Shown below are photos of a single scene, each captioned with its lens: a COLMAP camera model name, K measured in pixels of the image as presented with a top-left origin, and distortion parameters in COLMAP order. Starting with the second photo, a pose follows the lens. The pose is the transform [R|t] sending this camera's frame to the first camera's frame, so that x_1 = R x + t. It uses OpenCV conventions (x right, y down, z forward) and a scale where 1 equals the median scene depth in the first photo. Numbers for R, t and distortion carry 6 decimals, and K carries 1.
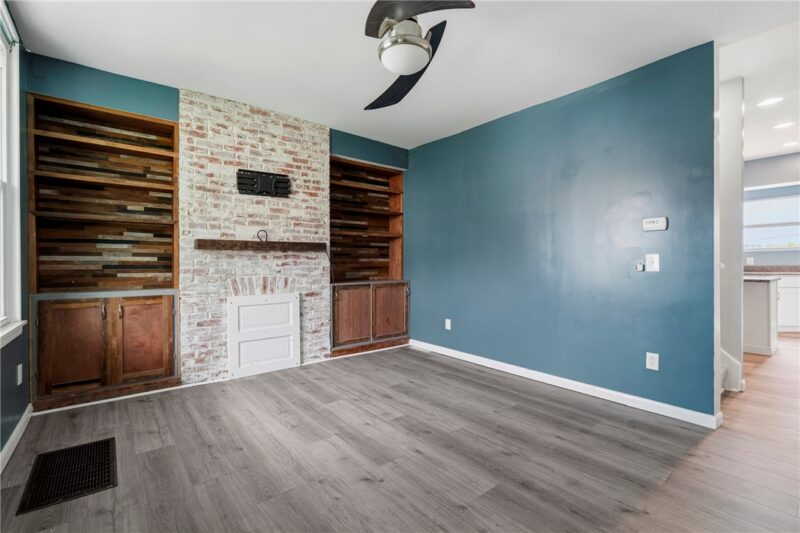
lens RADIAL K [[359.2, 0, 401.0], [0, 359.2, 265.4], [0, 0, 1]] dist [-0.013072, 0.002016]
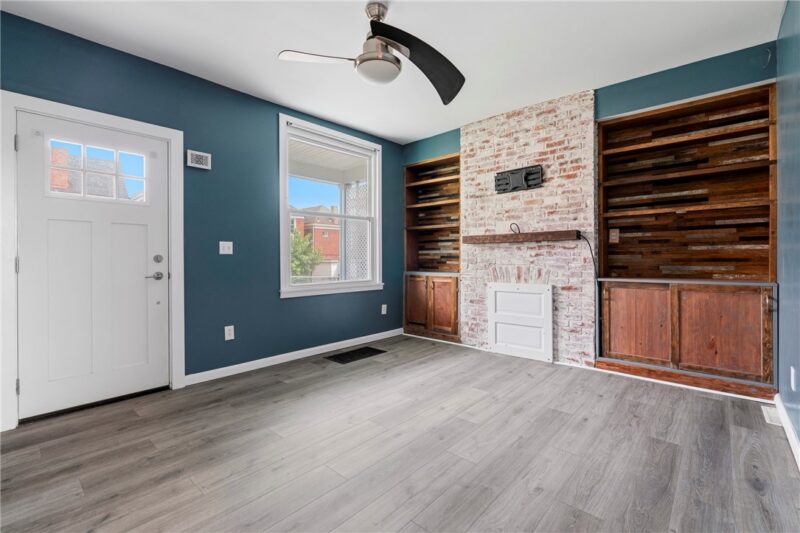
lens RADIAL K [[359.2, 0, 402.2], [0, 359.2, 258.9], [0, 0, 1]] dist [-0.013072, 0.002016]
pose [[0.155589, 0.005728, -0.987805, 0.692687], [-0.001599, 0.999983, 0.005547, 0.003376], [0.987821, 0.000716, 0.155596, 0.550672]]
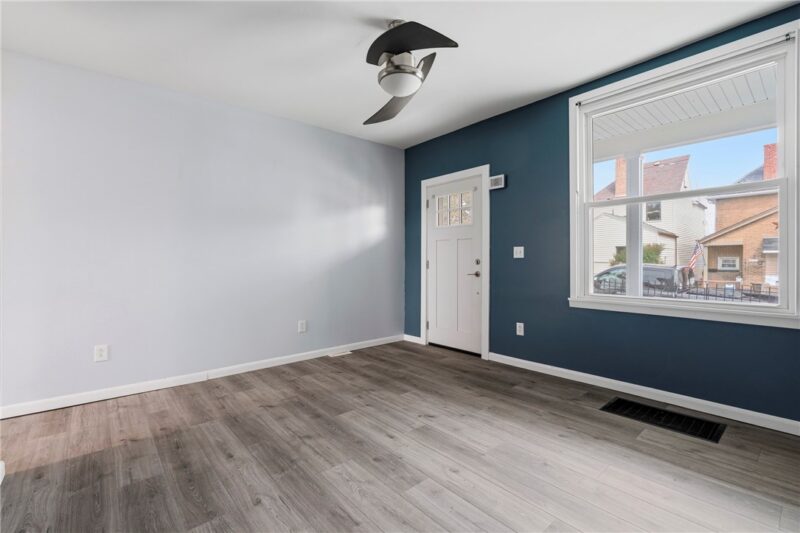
lens RADIAL K [[359.2, 0, 401.9], [0, 359.2, 264.9], [0, 0, 1]] dist [-0.013072, 0.002016]
pose [[-0.999674, 0.007351, -0.024438, 0.024372], [0.006962, 0.999848, 0.015957, -0.002497], [0.024551, 0.015782, -0.999574, 1.326425]]
